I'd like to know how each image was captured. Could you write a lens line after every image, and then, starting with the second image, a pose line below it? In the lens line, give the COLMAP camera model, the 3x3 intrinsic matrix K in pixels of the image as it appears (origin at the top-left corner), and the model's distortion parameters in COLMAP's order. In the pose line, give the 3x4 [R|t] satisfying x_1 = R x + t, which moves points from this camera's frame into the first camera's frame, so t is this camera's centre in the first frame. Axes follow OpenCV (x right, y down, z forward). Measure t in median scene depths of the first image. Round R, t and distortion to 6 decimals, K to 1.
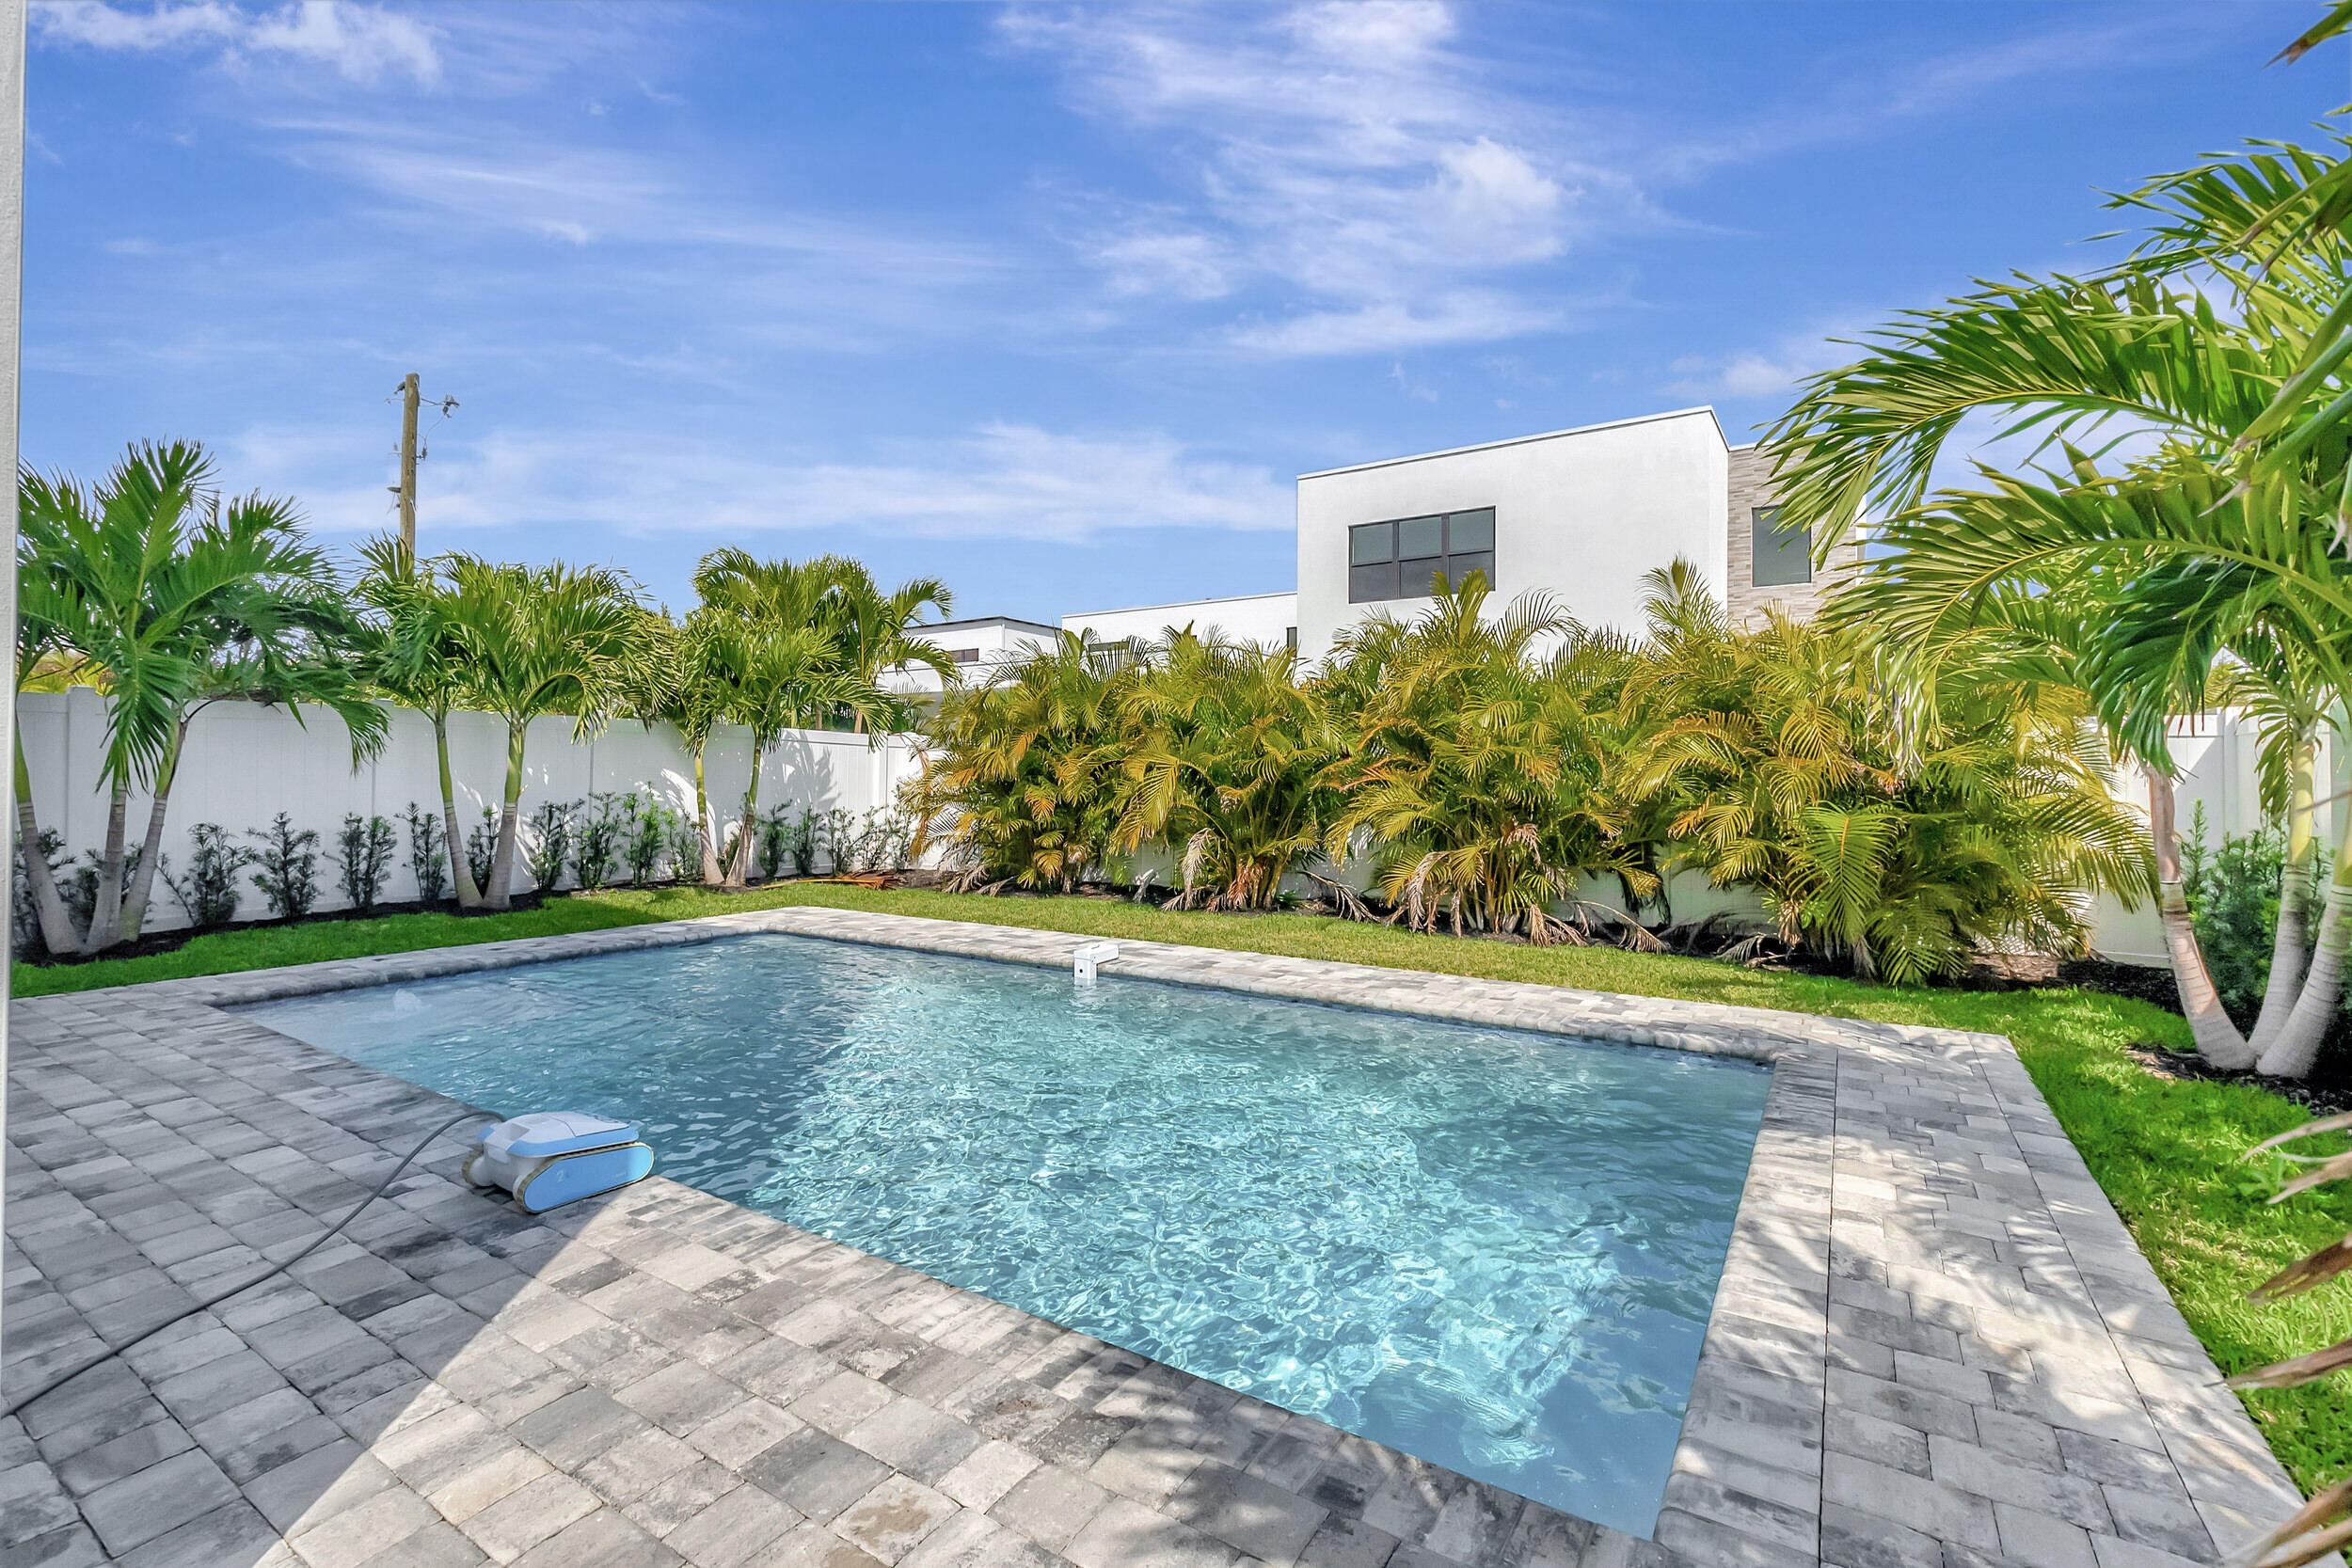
lens RADIAL K [[1037.7, 0, 1172.8], [0, 1037.7, 784.7], [0, 0, 1]] dist [0.001423, 0.000621]
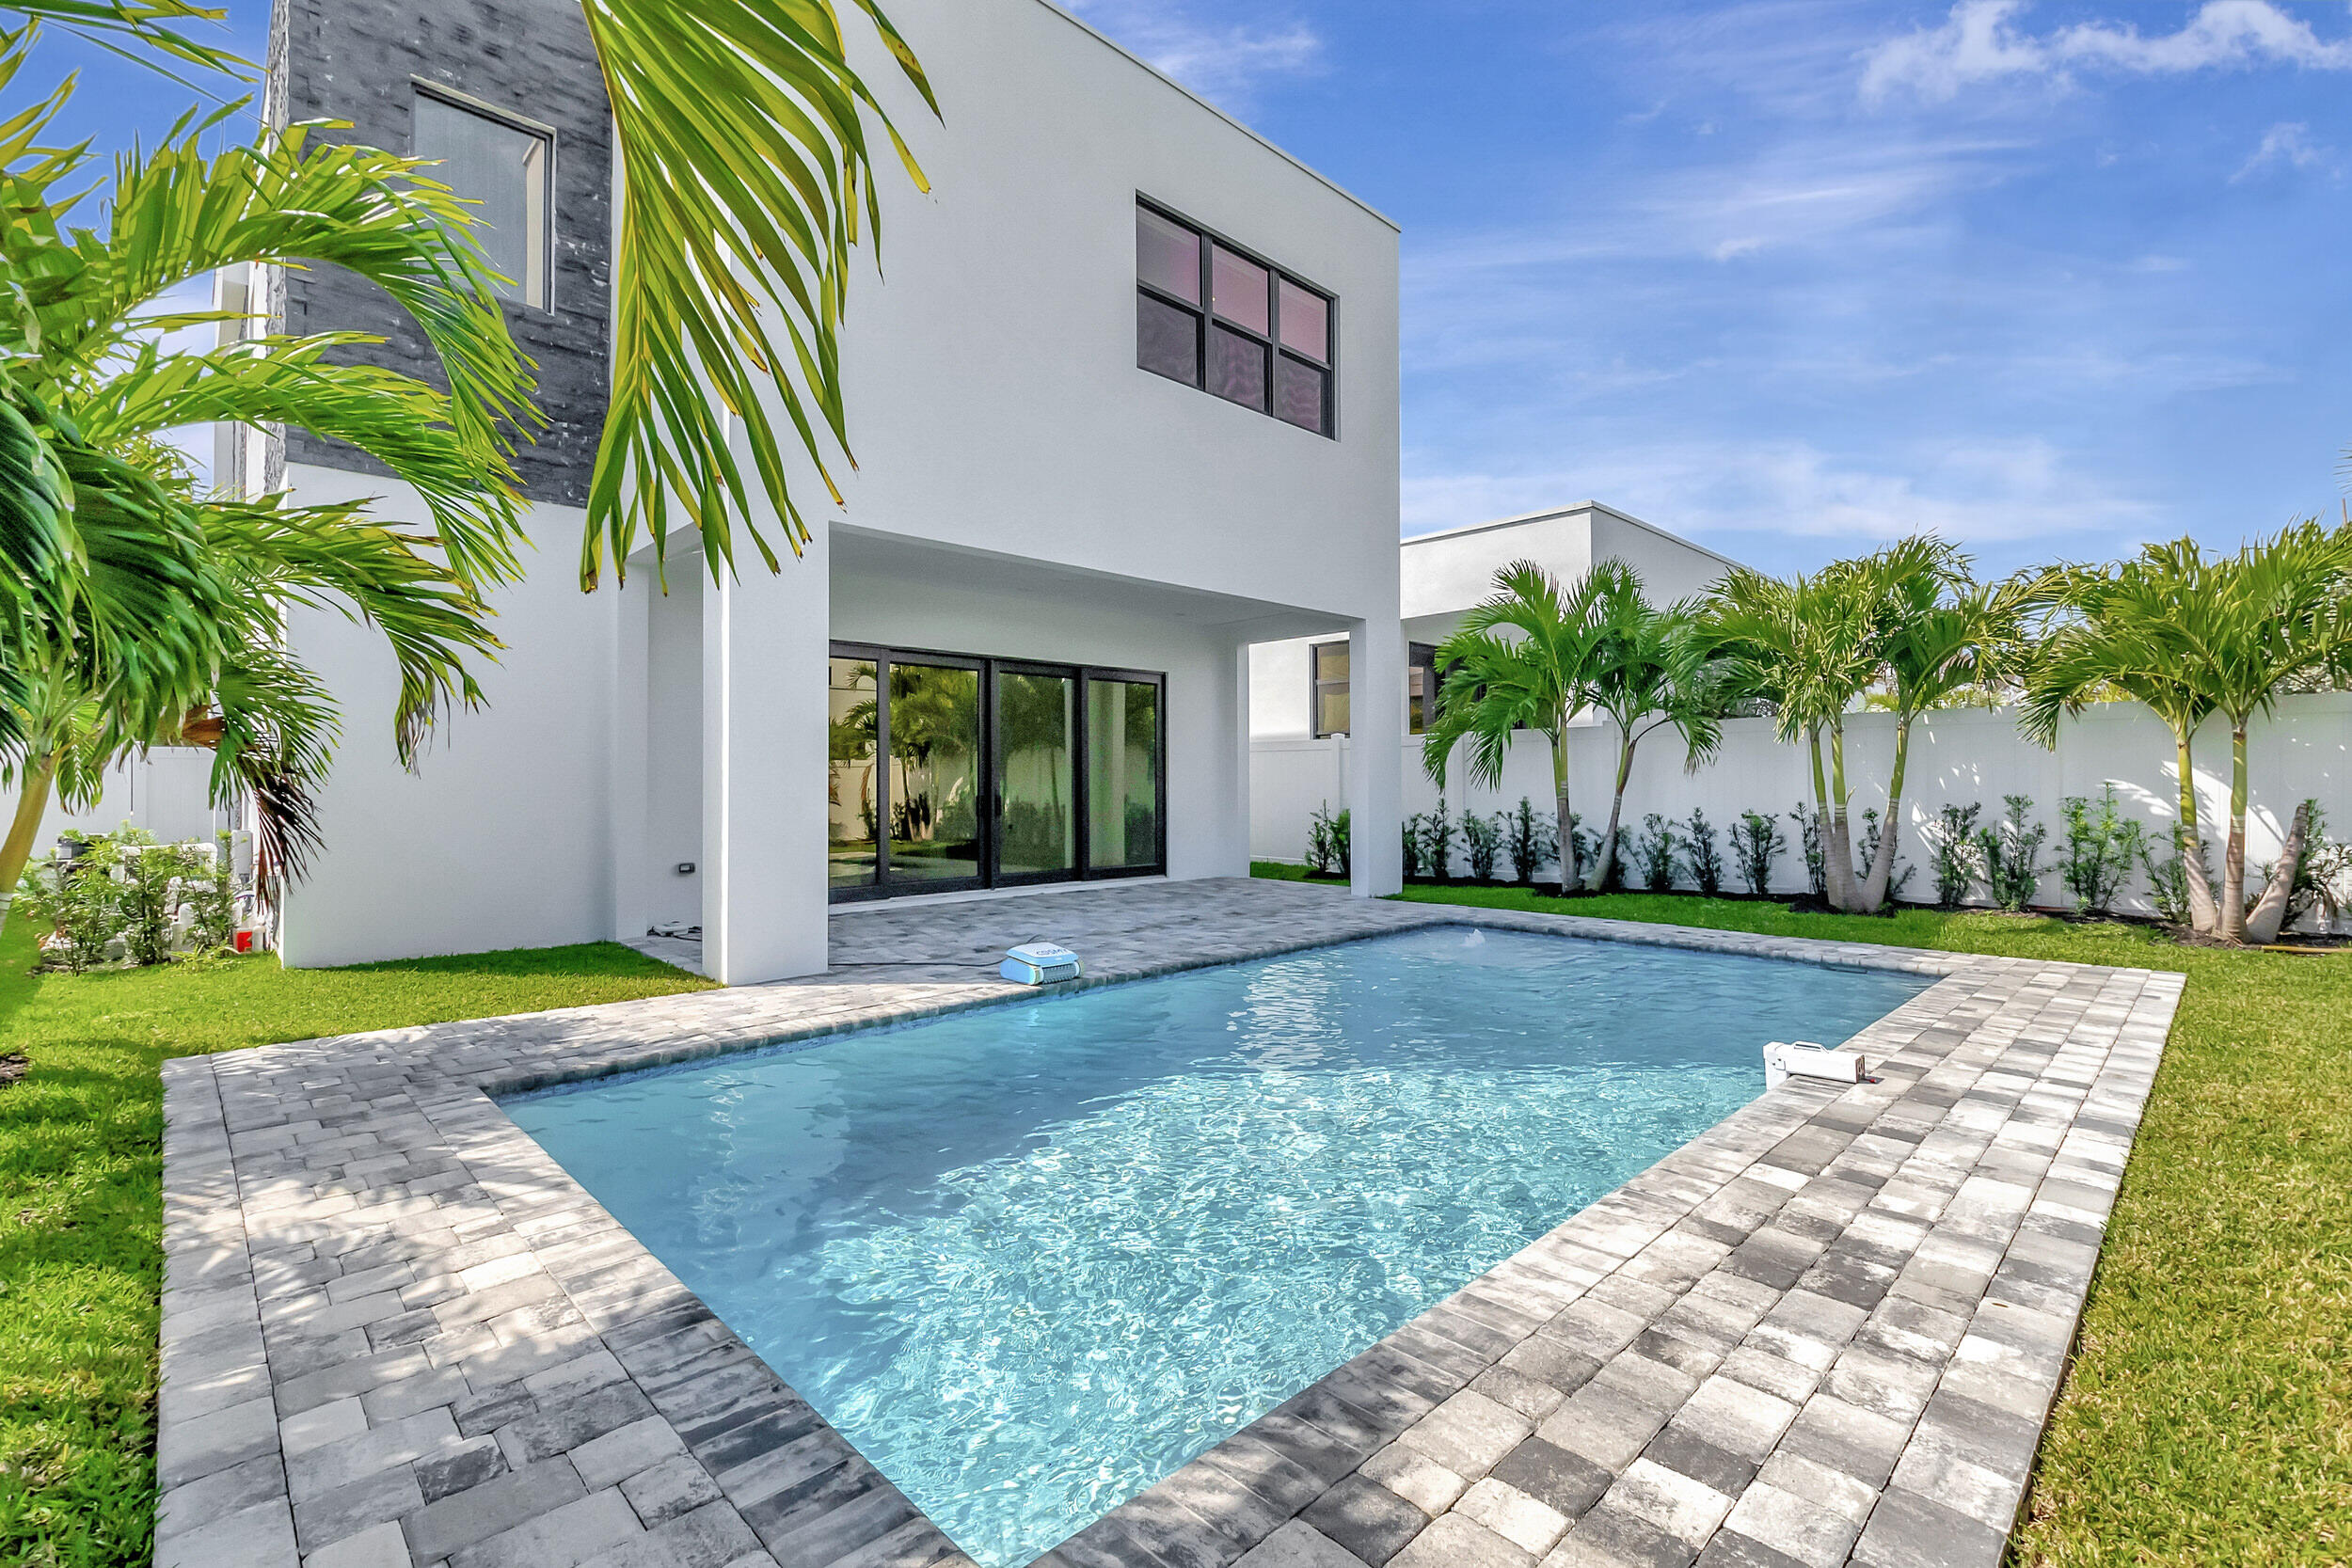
lens RADIAL K [[1037.7, 0, 1172.8], [0, 1037.7, 784.7], [0, 0, 1]] dist [0.001423, 0.000621]
pose [[-0.223614, -0.002882, -0.974673, 1.419452], [-0.000789, 0.999996, -0.002776, 0.006512], [0.974677, 0.000148, -0.223616, 1.792775]]
